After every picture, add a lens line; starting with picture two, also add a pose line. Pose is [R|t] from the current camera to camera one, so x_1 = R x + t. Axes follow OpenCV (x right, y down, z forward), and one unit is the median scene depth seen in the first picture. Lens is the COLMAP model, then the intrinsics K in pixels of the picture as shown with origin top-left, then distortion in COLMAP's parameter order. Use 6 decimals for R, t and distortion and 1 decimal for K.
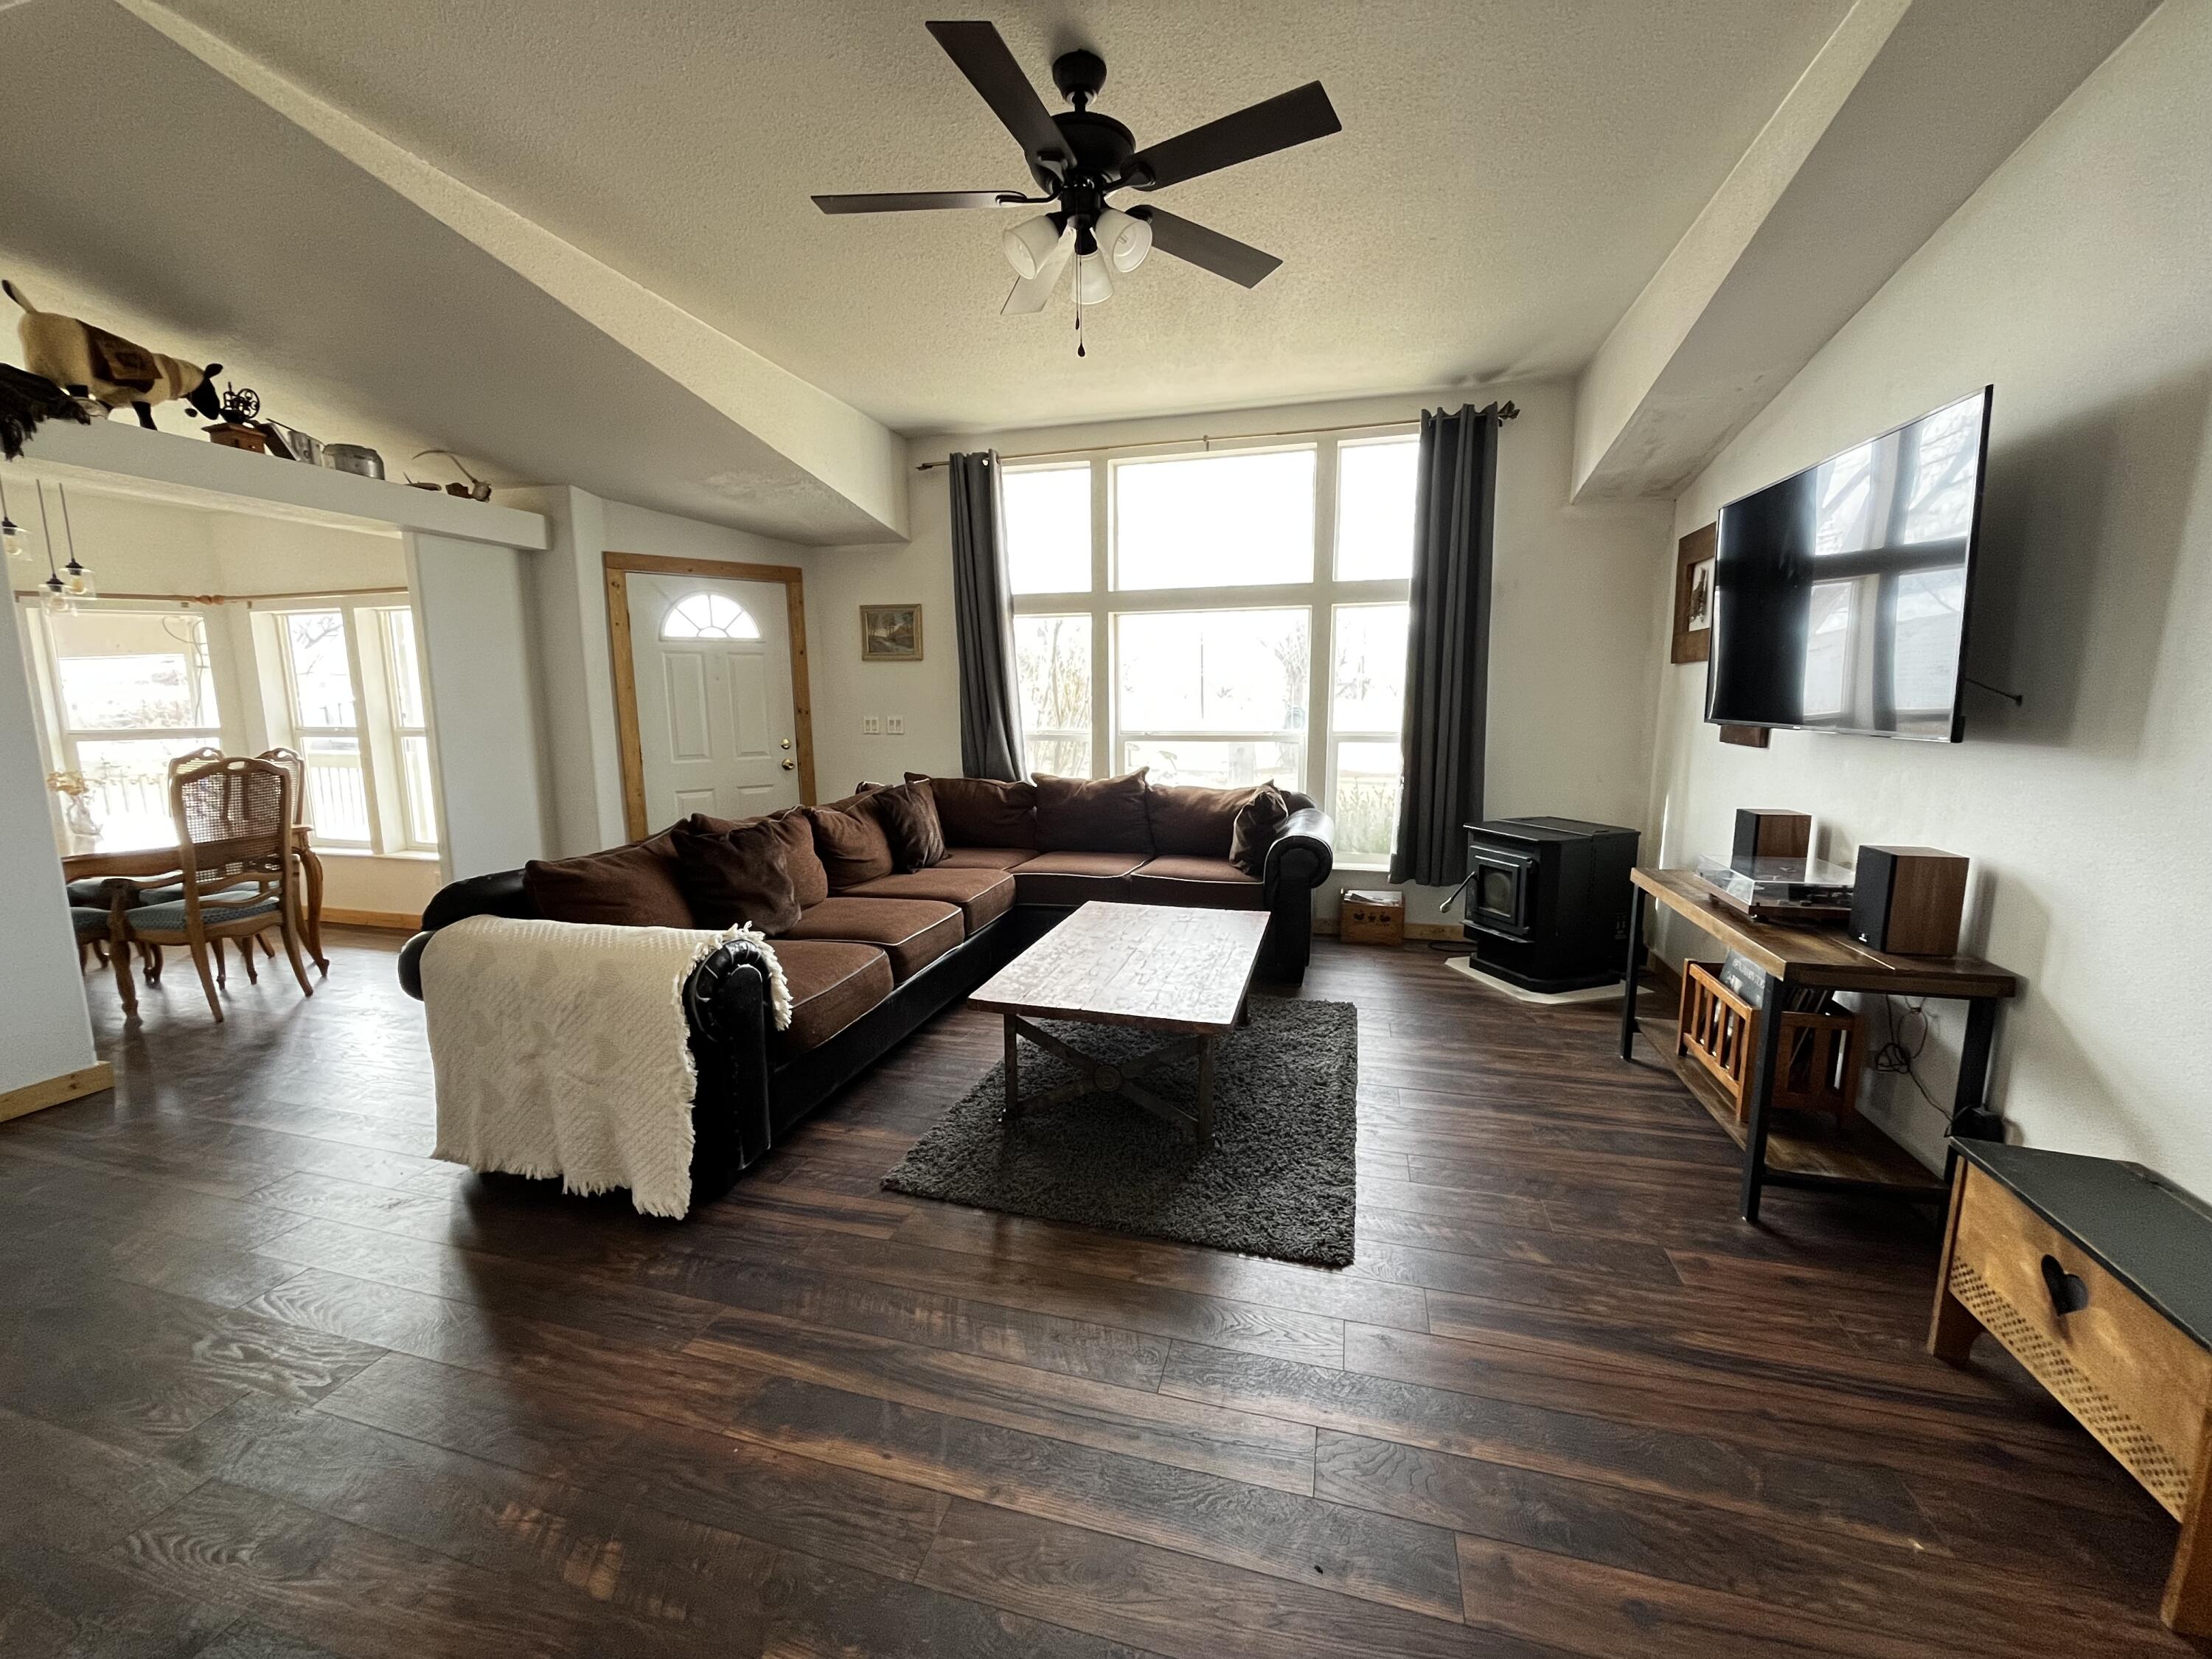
lens RADIAL K [[892.9, 0, 1101.4], [0, 892.9, 828.2], [0, 0, 1]] dist [-0.001428, -0.000229]
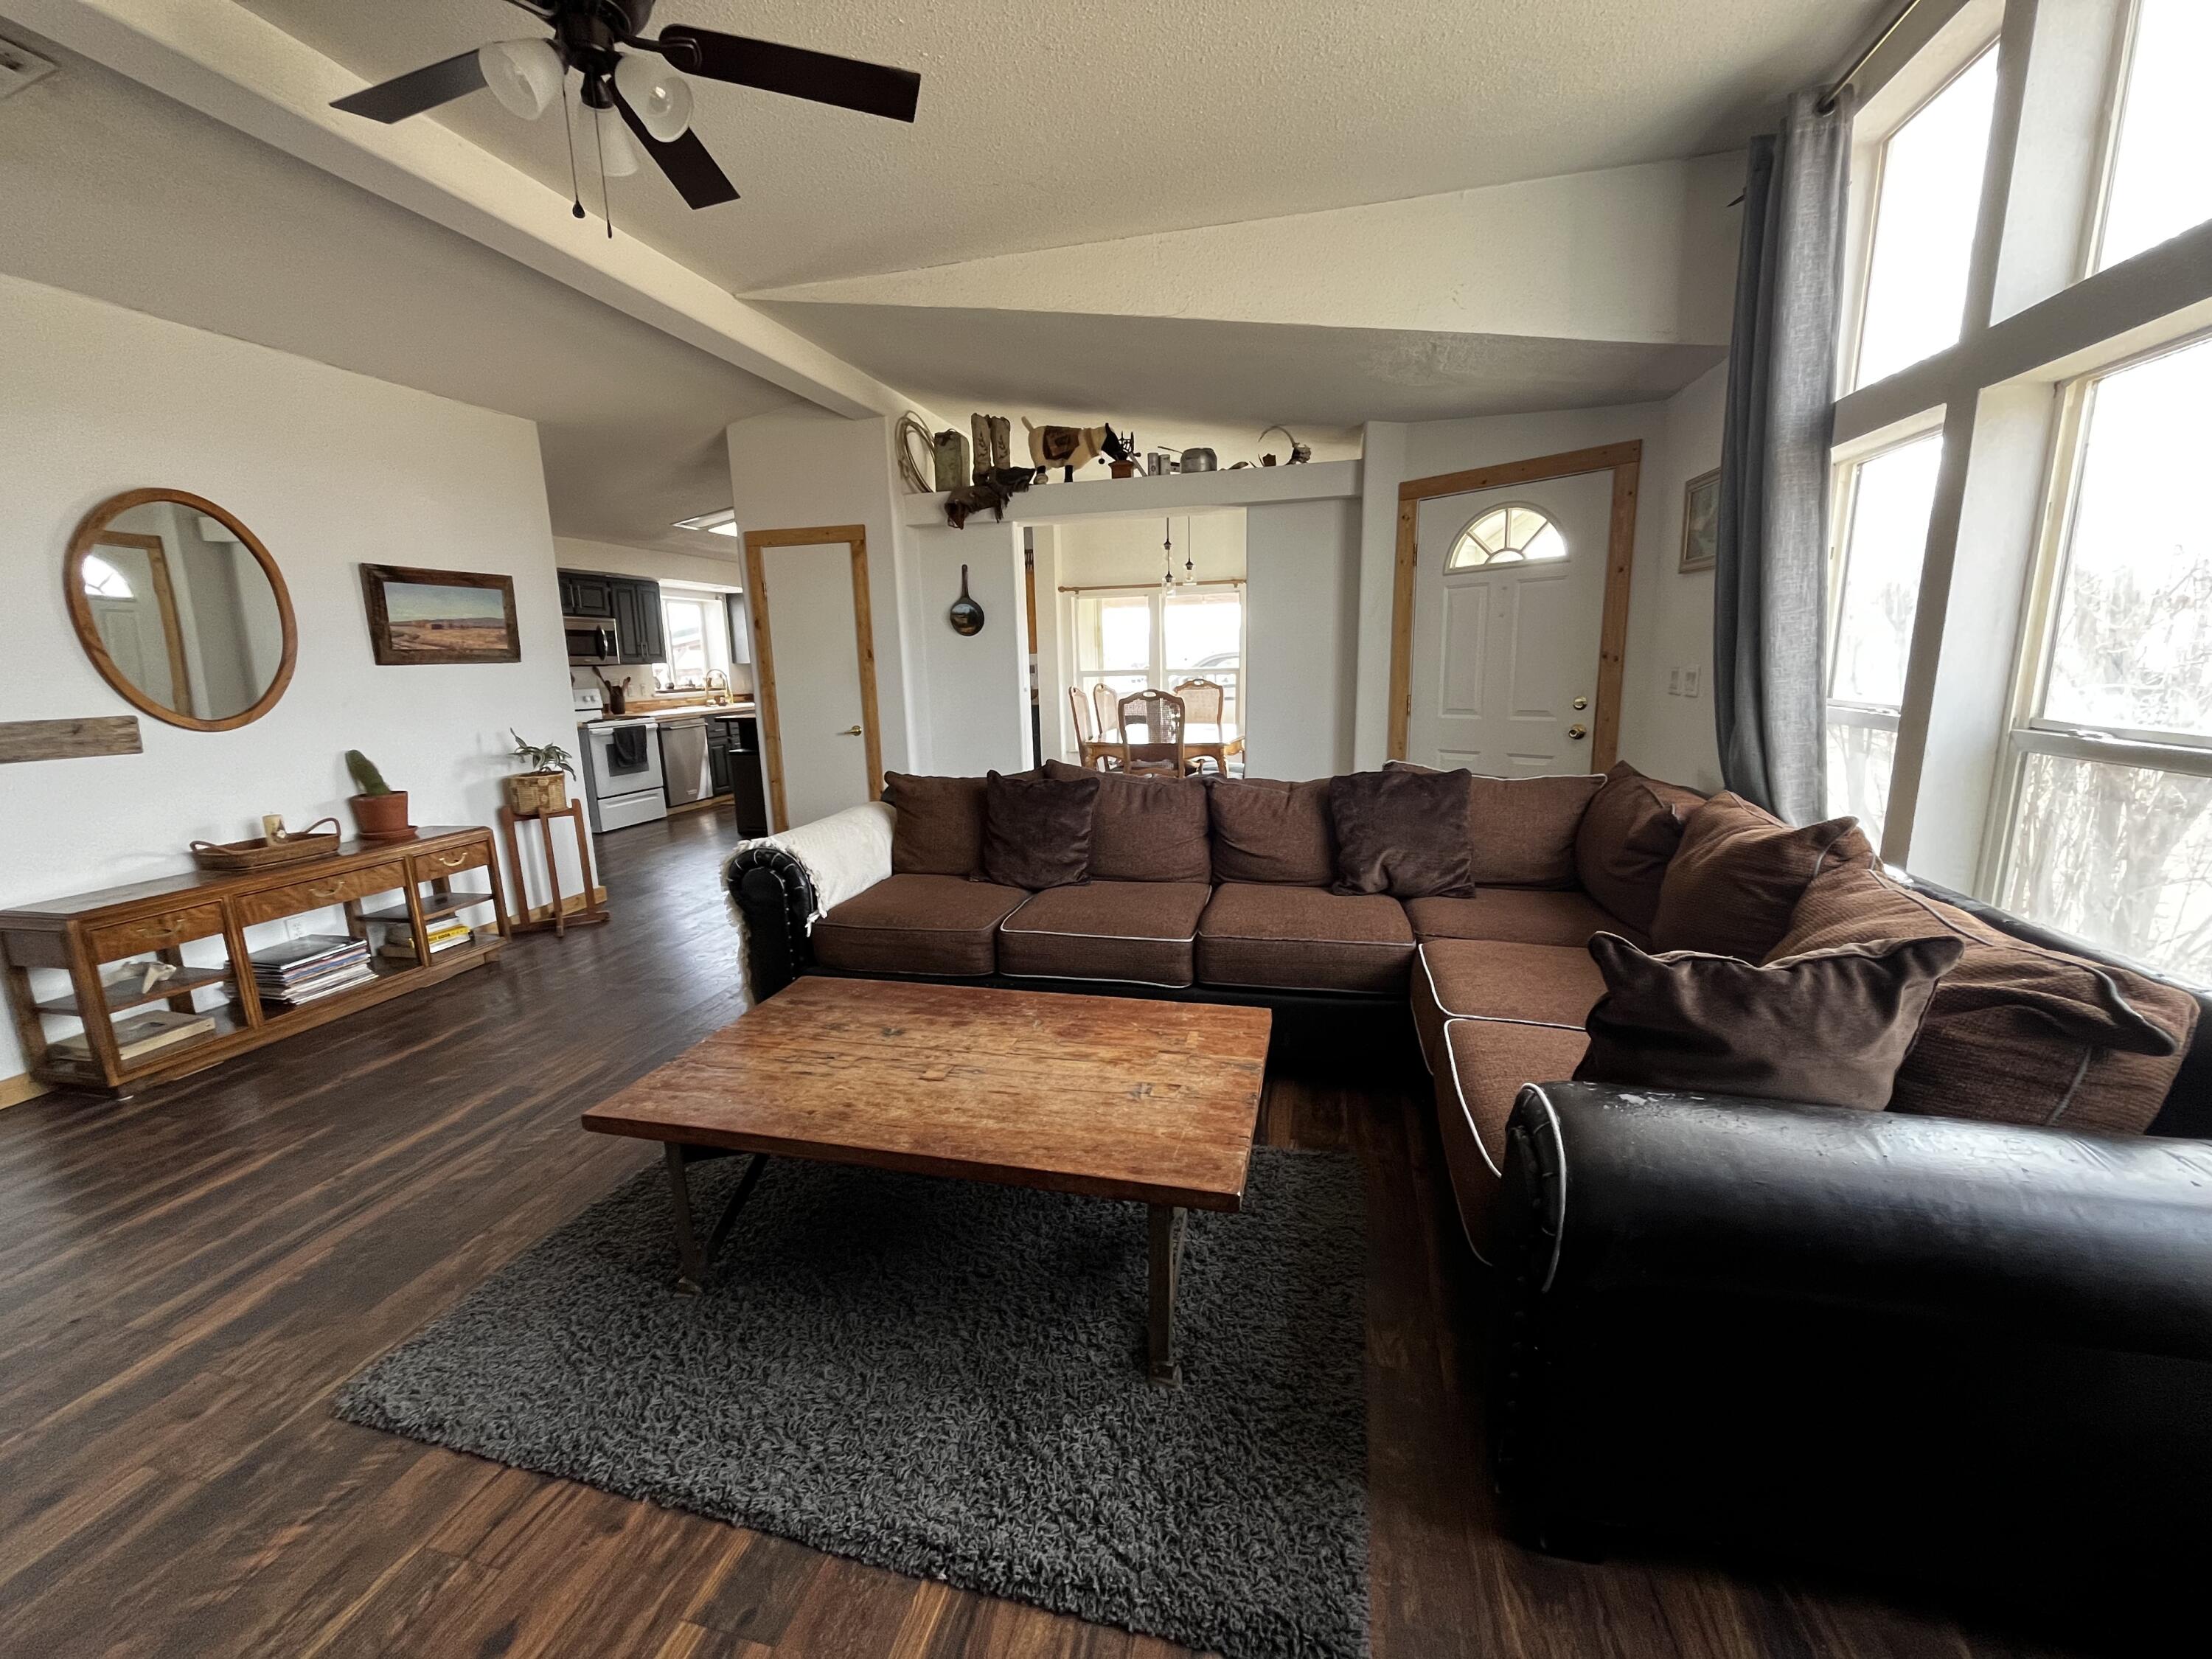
lens RADIAL K [[892.9, 0, 1102.3], [0, 892.9, 832.8], [0, 0, 1]] dist [-0.001428, -0.000229]
pose [[0.022834, 0.199225, -0.979688, 0.426218], [-0.120247, 0.973376, 0.195139, -0.102118], [0.992481, 0.113349, 0.046182, 0.705827]]
